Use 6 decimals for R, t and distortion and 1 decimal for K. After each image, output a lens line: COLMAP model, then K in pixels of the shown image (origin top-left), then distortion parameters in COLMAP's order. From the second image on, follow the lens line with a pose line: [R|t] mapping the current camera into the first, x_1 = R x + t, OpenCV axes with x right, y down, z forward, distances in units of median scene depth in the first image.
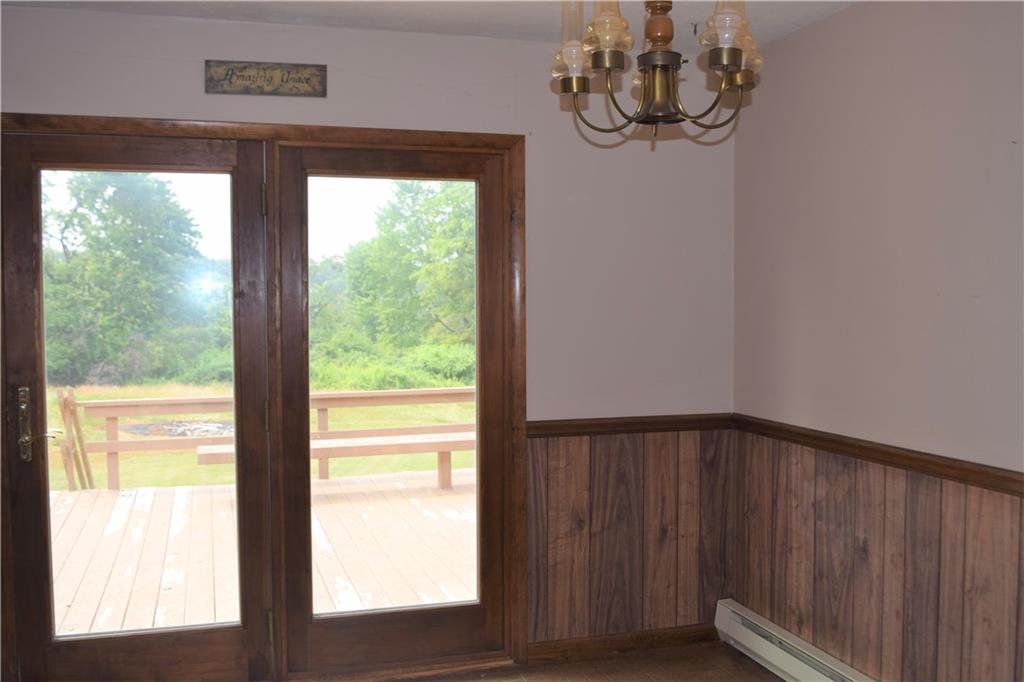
lens RADIAL K [[995.7, 0, 506.4], [0, 995.7, 341.4], [0, 0, 1]] dist [-0.044891, 0.000000]
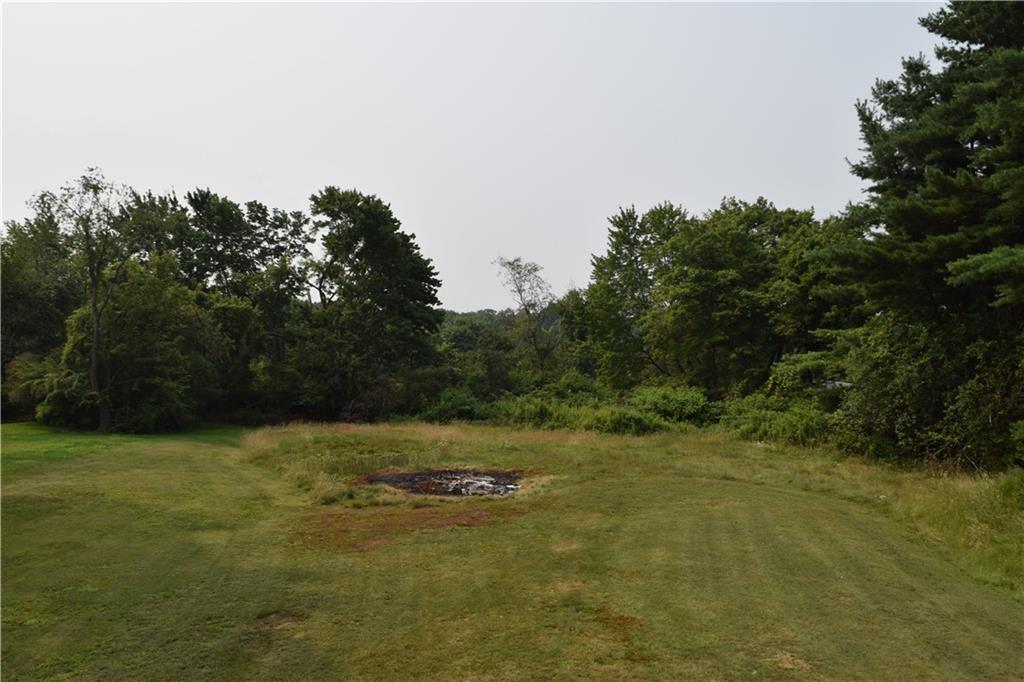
lens RADIAL K [[821.7, 0, 516.7], [0, 821.7, 339.2], [0, 0, 1]] dist [-0.070067, 0.007393]
pose [[0.984613, 0.002527, -0.174733, -0.072347], [-0.010608, 0.998916, -0.045332, -0.005975], [0.174429, 0.046488, 0.983572, 0.135131]]
